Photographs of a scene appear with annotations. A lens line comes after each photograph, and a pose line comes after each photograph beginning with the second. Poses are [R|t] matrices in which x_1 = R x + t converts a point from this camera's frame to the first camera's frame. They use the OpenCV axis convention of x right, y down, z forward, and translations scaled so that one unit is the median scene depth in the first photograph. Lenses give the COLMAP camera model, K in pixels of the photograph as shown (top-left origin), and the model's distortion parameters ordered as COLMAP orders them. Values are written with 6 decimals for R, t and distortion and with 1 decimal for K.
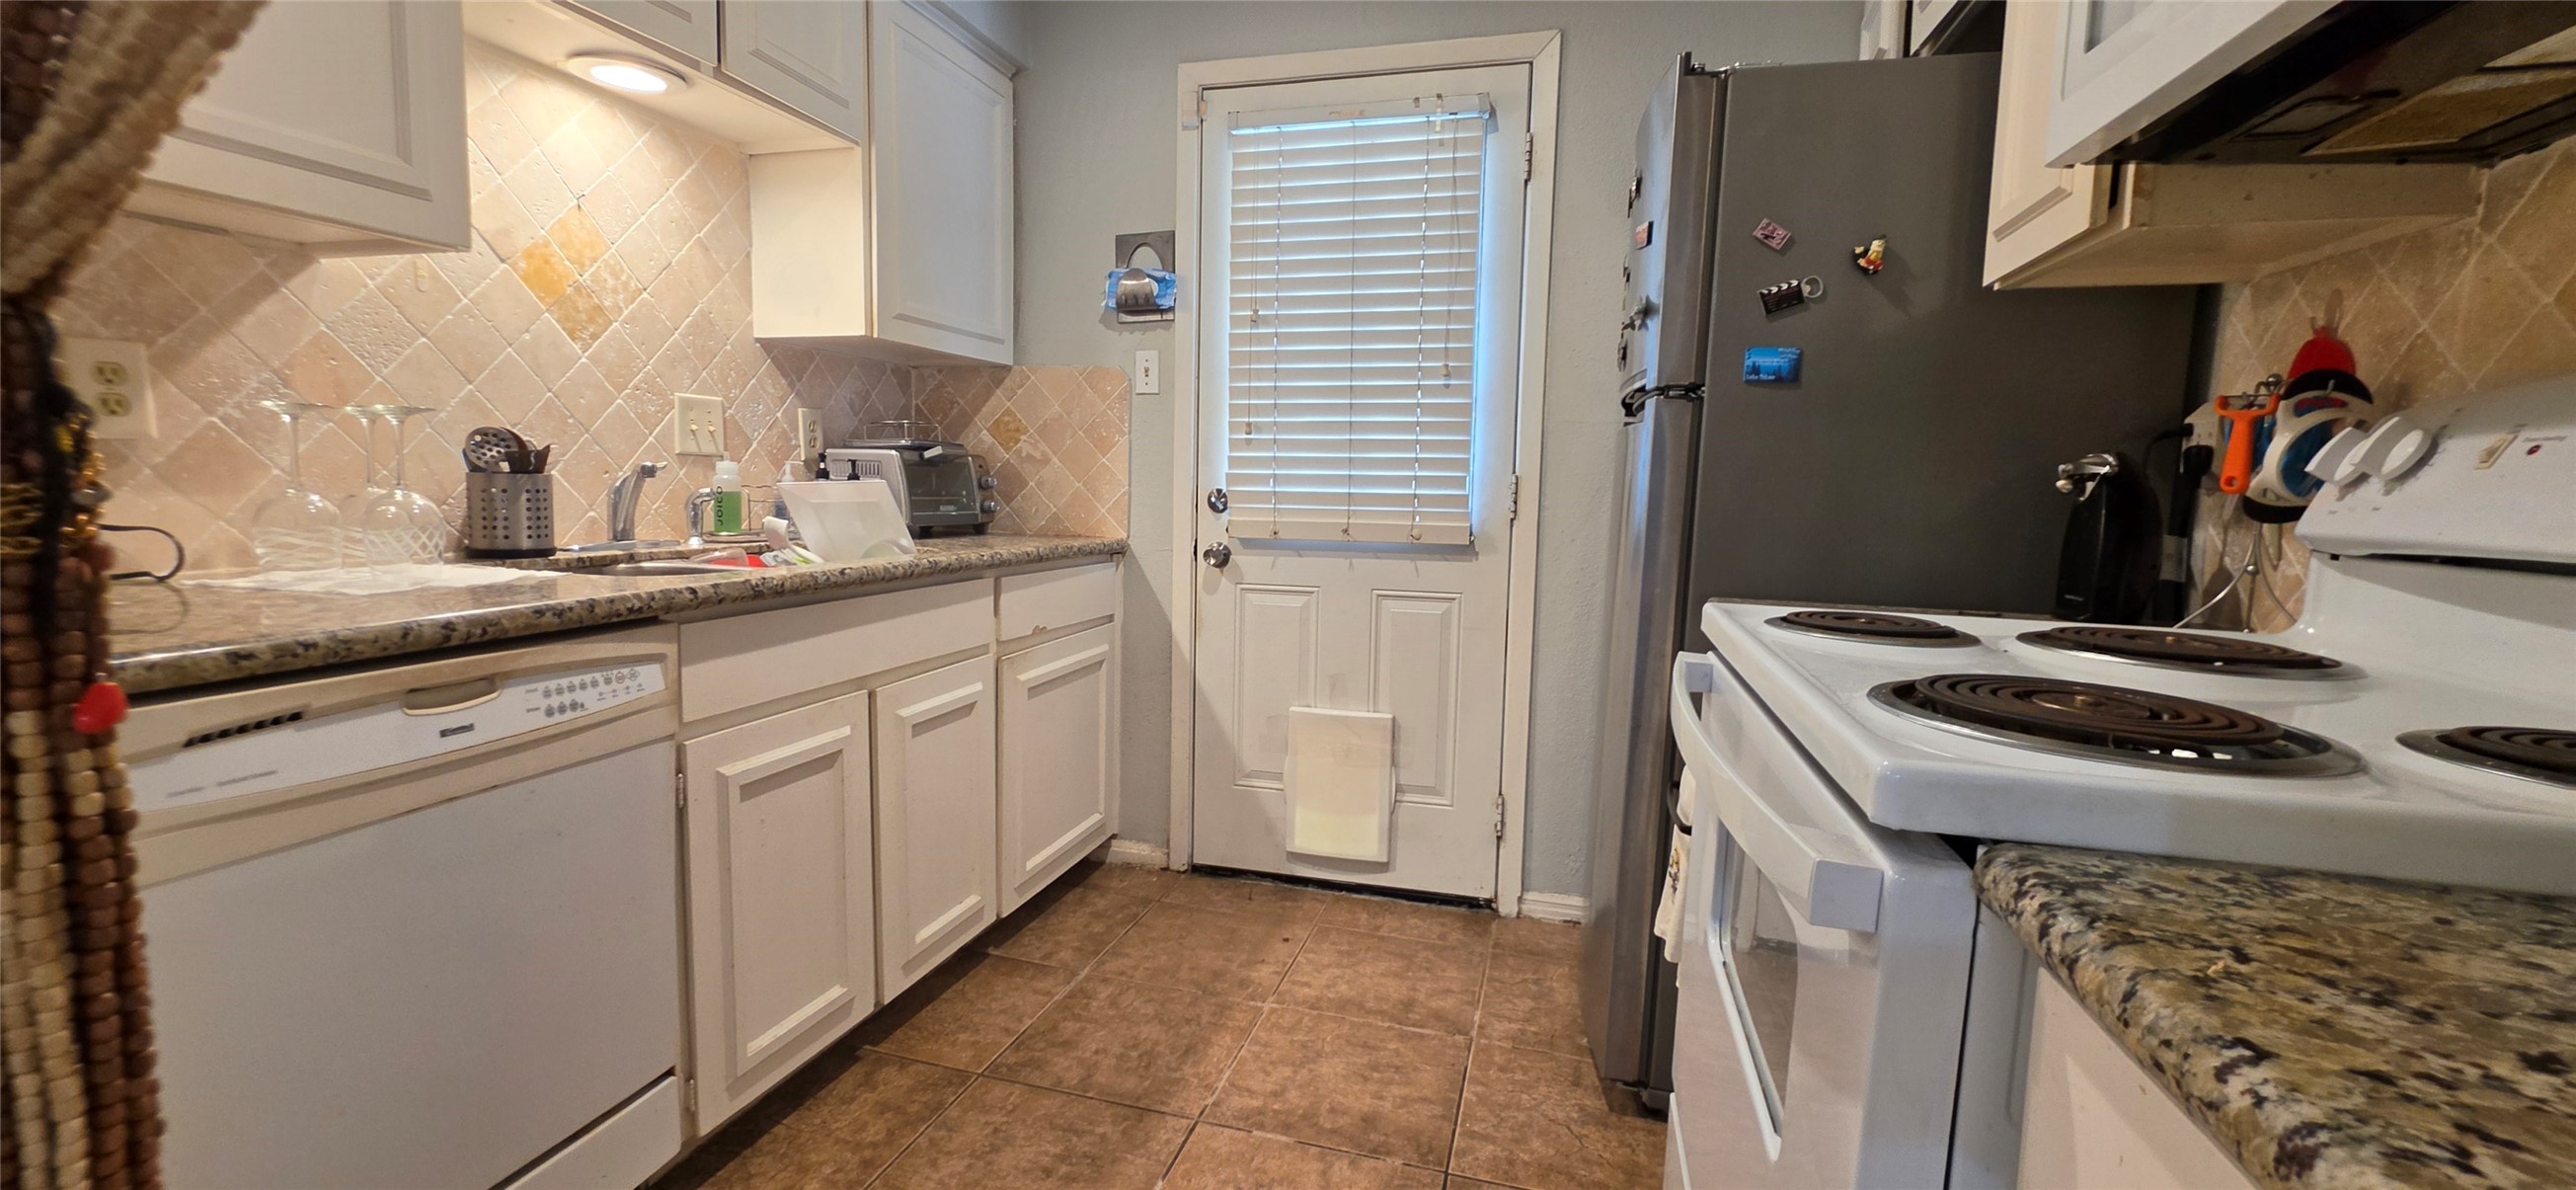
lens RADIAL K [[1024.4, 0, 1275.7], [0, 1024.4, 580.3], [0, 0, 1]] dist [-0.007504, 0.001233]
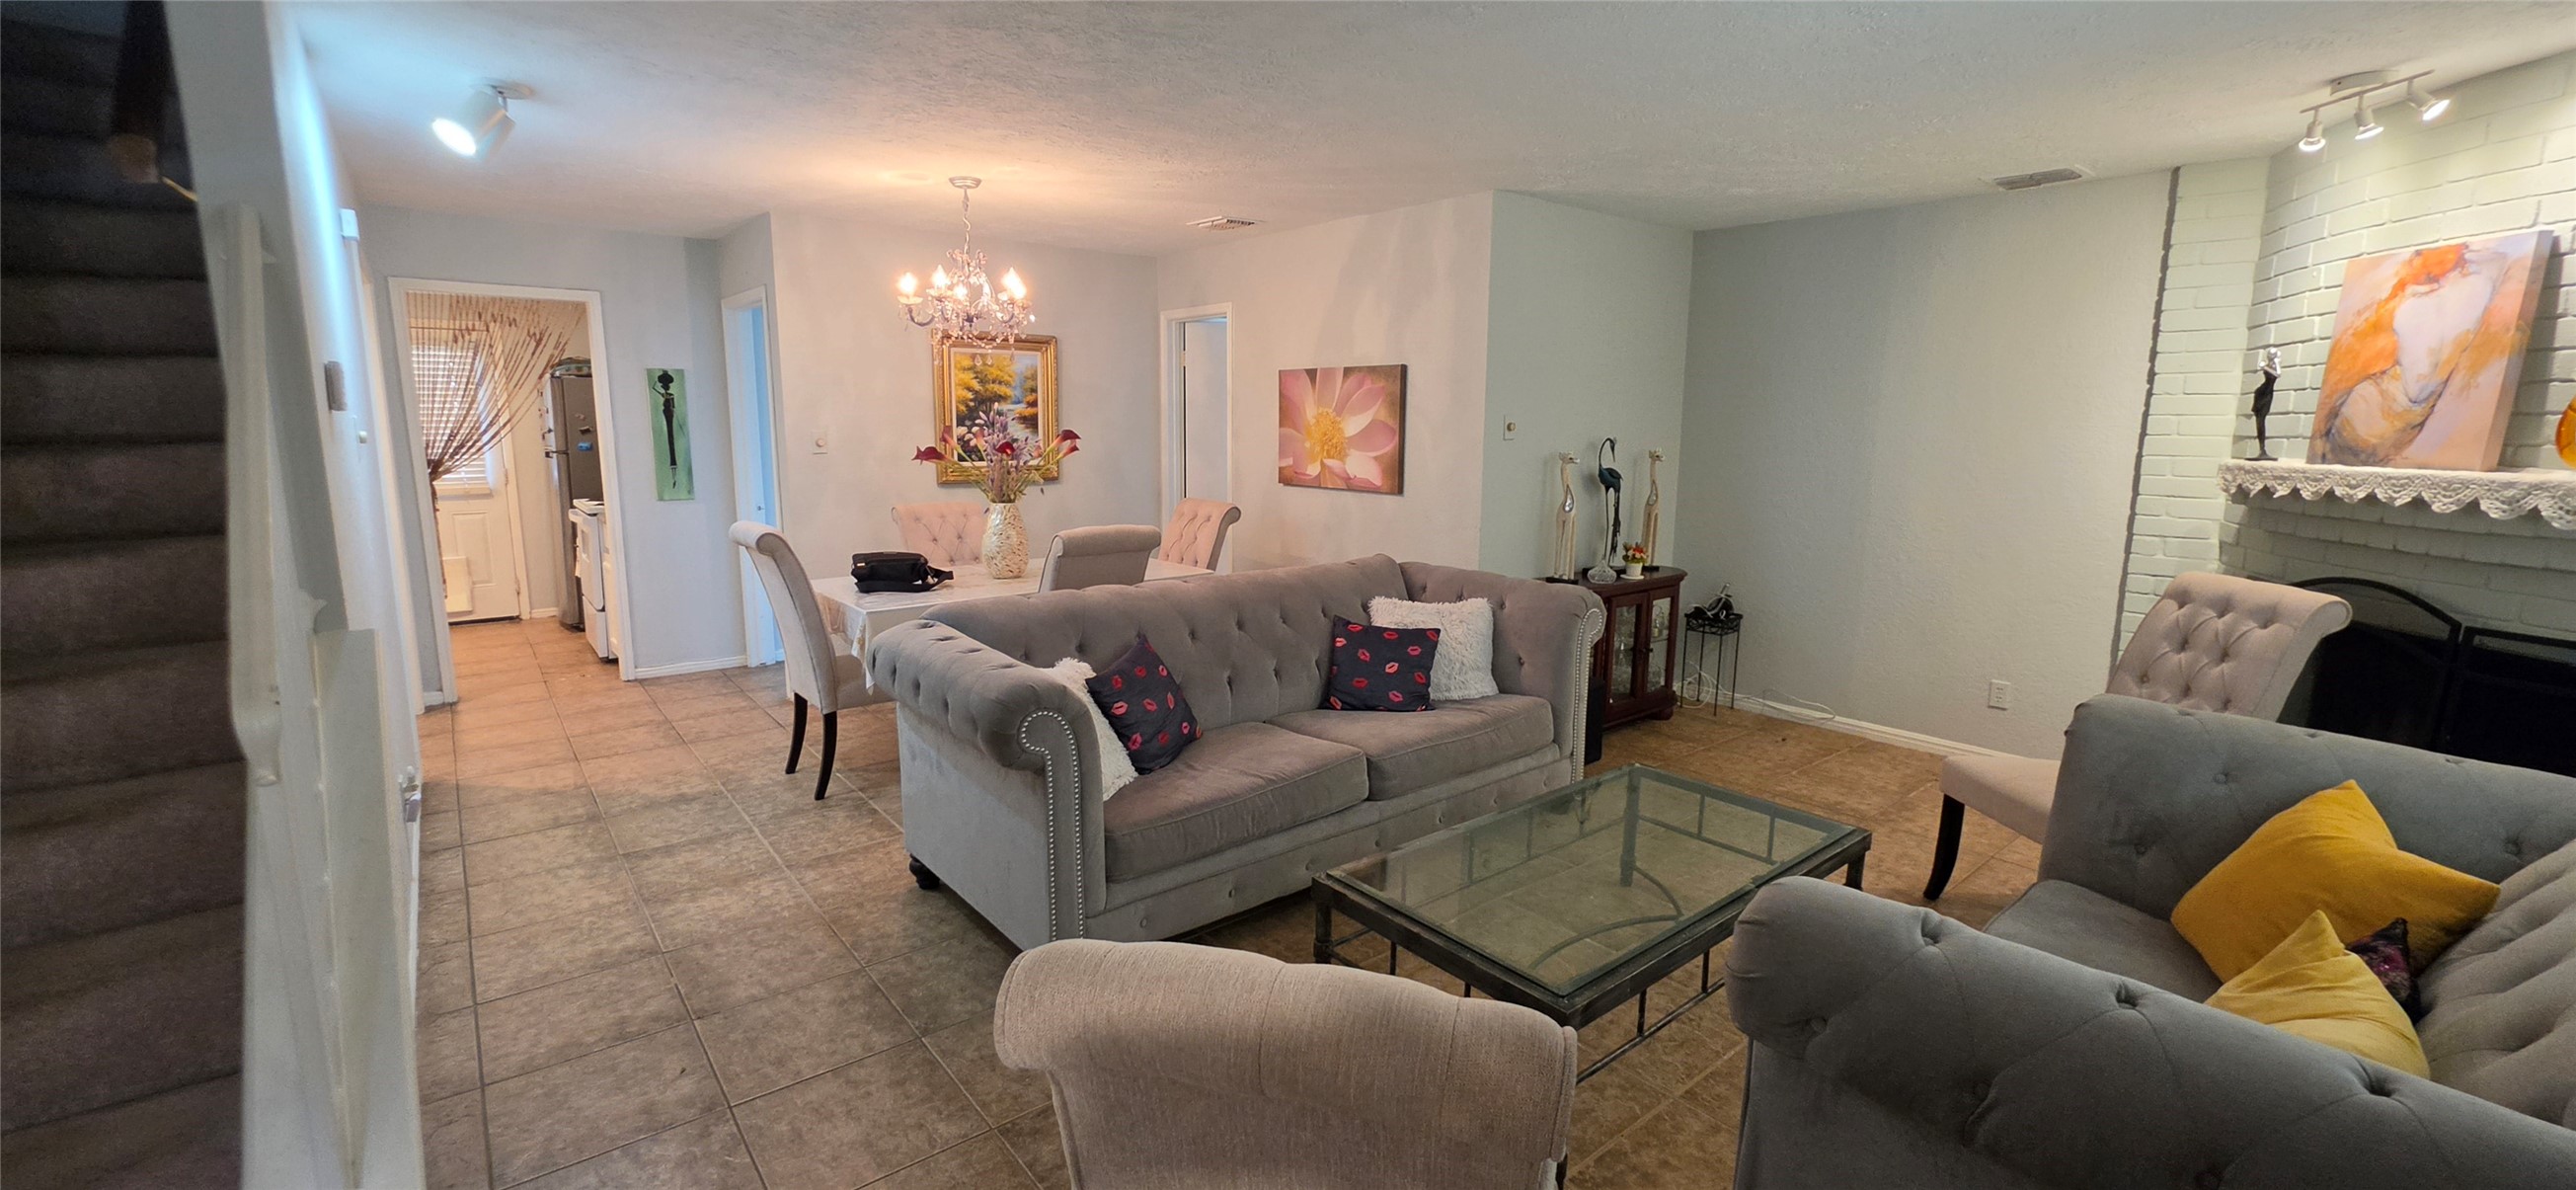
lens RADIAL K [[1024.4, 0, 1275.5], [0, 1024.4, 585.7], [0, 0, 1]] dist [-0.007504, 0.001233]
pose [[0.571811, -0.144611, 0.807539, -0.888416], [0.088437, 0.989471, 0.114569, 0.087986], [-0.815605, 0.005905, 0.578580, -2.428269]]
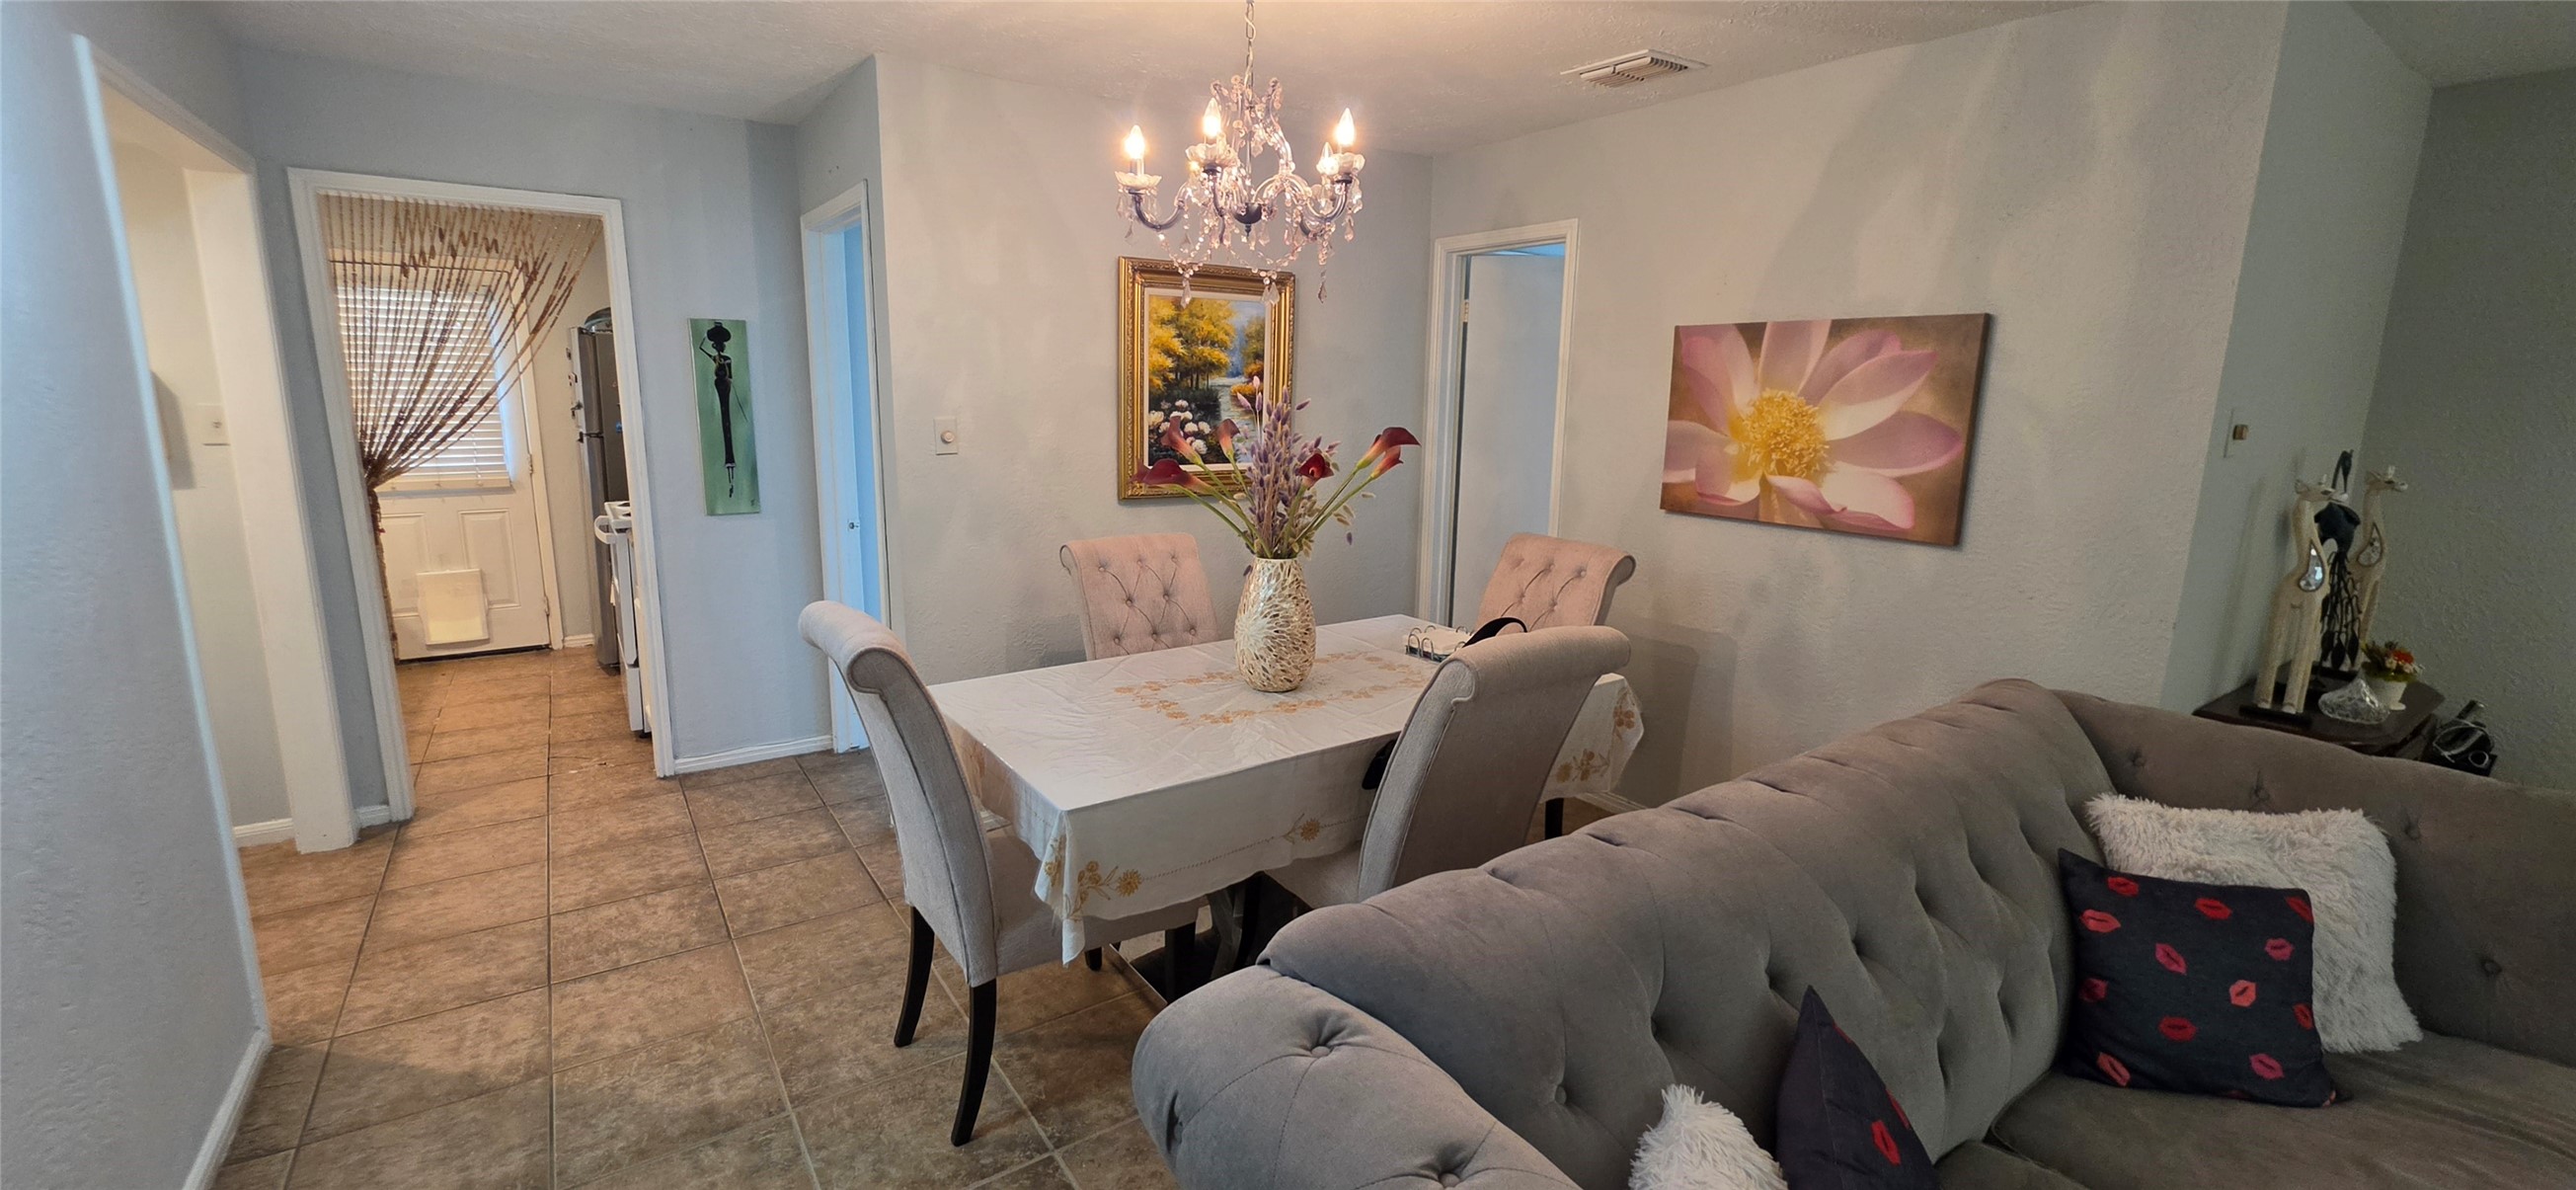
lens RADIAL K [[1024.4, 0, 1271.8], [0, 1024.4, 583.3], [0, 0, 1]] dist [-0.007504, 0.001233]
pose [[0.633535, -0.151675, 0.758702, -0.462735], [0.075170, 0.988024, 0.134752, -0.001576], [-0.770054, -0.028338, 0.637349, -1.645130]]
